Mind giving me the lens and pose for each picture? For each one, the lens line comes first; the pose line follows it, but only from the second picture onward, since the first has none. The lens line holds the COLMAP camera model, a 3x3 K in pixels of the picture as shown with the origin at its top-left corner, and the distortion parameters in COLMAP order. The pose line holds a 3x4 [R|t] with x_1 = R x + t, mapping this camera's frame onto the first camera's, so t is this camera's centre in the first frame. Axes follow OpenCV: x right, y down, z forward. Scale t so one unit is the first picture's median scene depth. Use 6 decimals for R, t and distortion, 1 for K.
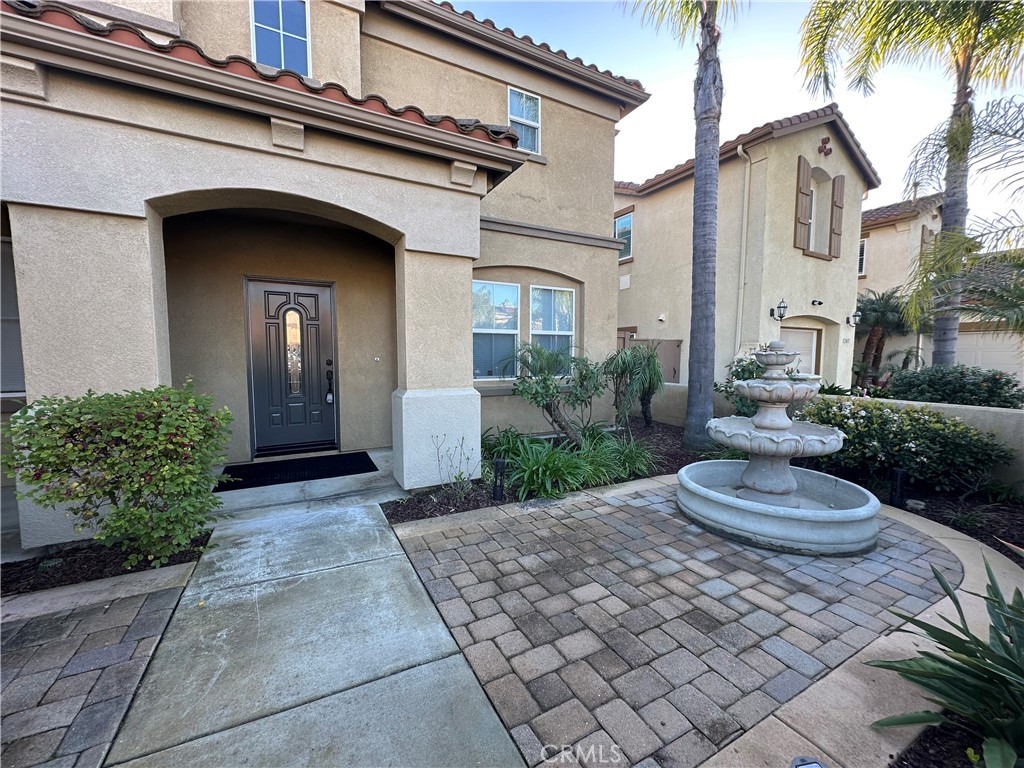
lens RADIAL K [[407.0, 0, 512.1], [0, 407.0, 383.2], [0, 0, 1]] dist [-0.002200, 0.000762]
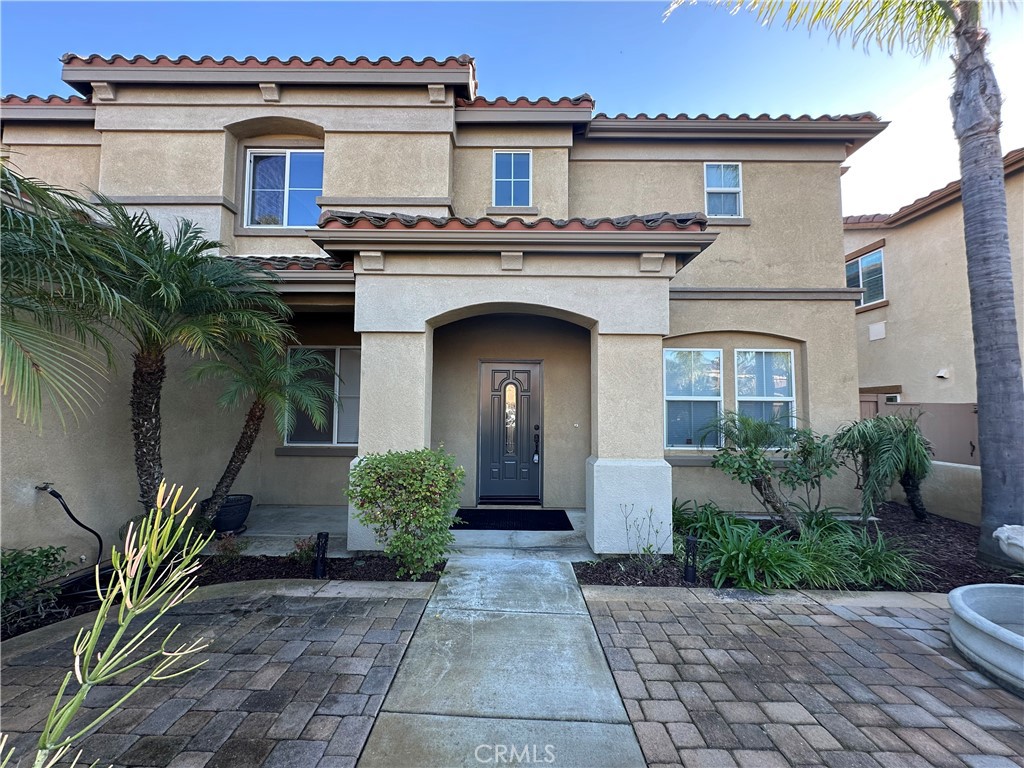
lens RADIAL K [[407.0, 0, 512.5], [0, 407.0, 382.6], [0, 0, 1]] dist [-0.002200, 0.000762]
pose [[0.880237, -0.023488, -0.473952, 0.063394], [-0.043701, 0.990518, -0.130250, -0.032993], [0.472517, 0.135363, 0.870864, -0.092326]]
